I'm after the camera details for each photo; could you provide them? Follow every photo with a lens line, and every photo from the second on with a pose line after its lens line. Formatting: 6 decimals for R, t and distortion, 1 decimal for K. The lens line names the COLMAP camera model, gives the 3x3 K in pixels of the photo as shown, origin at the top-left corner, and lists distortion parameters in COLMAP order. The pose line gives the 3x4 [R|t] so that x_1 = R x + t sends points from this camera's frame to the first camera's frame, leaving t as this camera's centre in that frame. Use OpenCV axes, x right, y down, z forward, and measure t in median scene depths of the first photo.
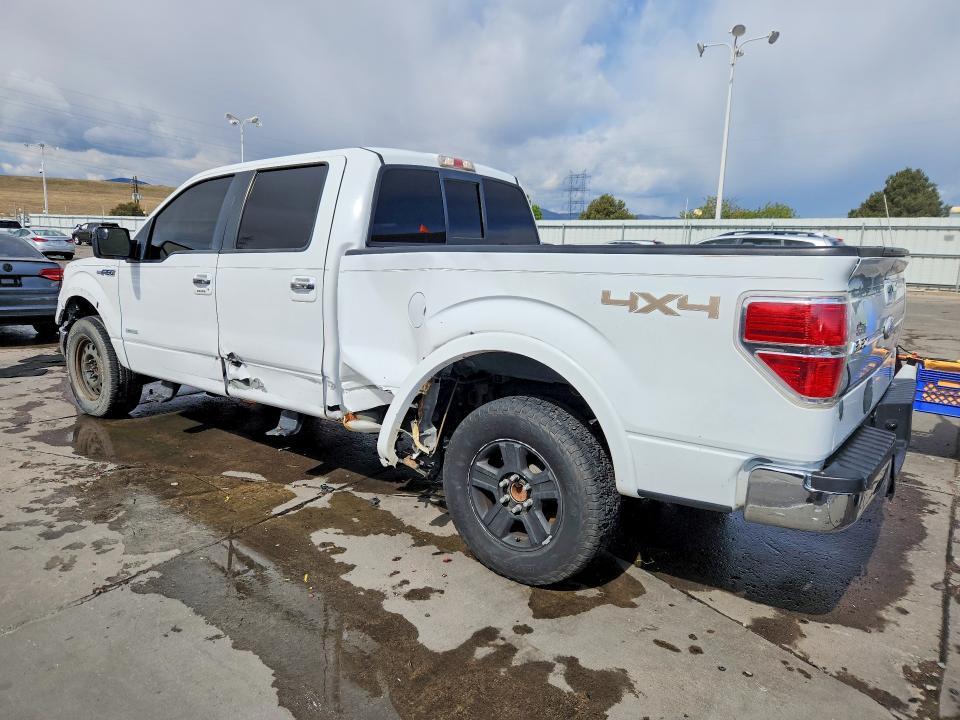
lens RADIAL K [[674.0, 0, 474.4], [0, 674.0, 359.5], [0, 0, 1]] dist [0.037479, -0.017643]
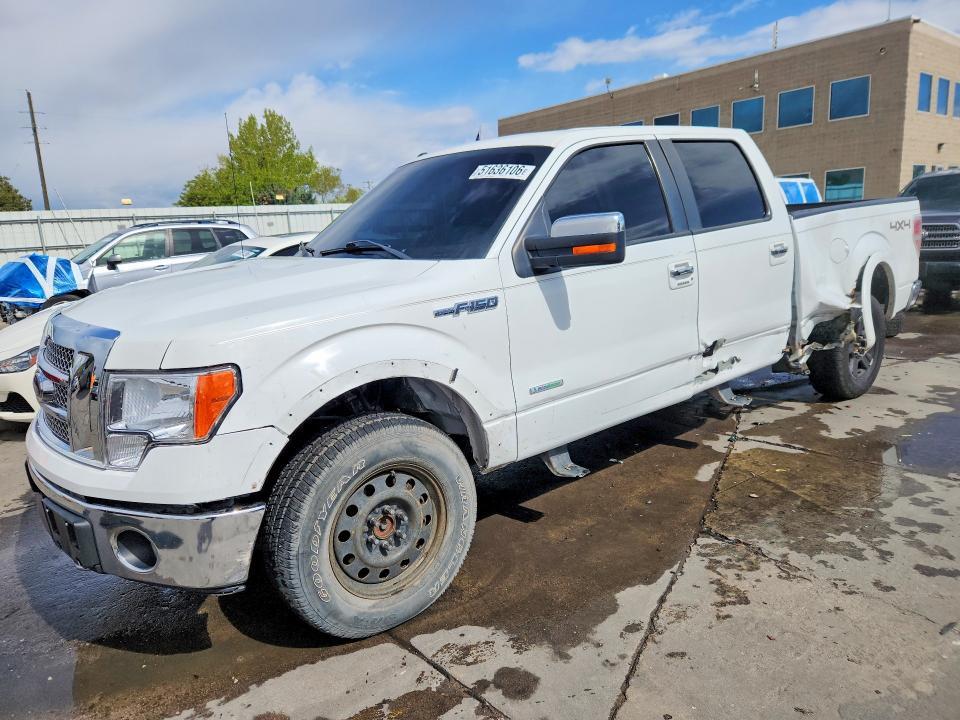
lens RADIAL K [[674.0, 0, 473.9], [0, 674.0, 362.4], [0, 0, 1]] dist [0.037479, -0.017643]
pose [[0.191642, -0.231164, 0.953854, -1.325266], [0.222640, 0.956771, 0.187139, -0.230645], [-0.955879, 0.176502, 0.234824, 1.121636]]
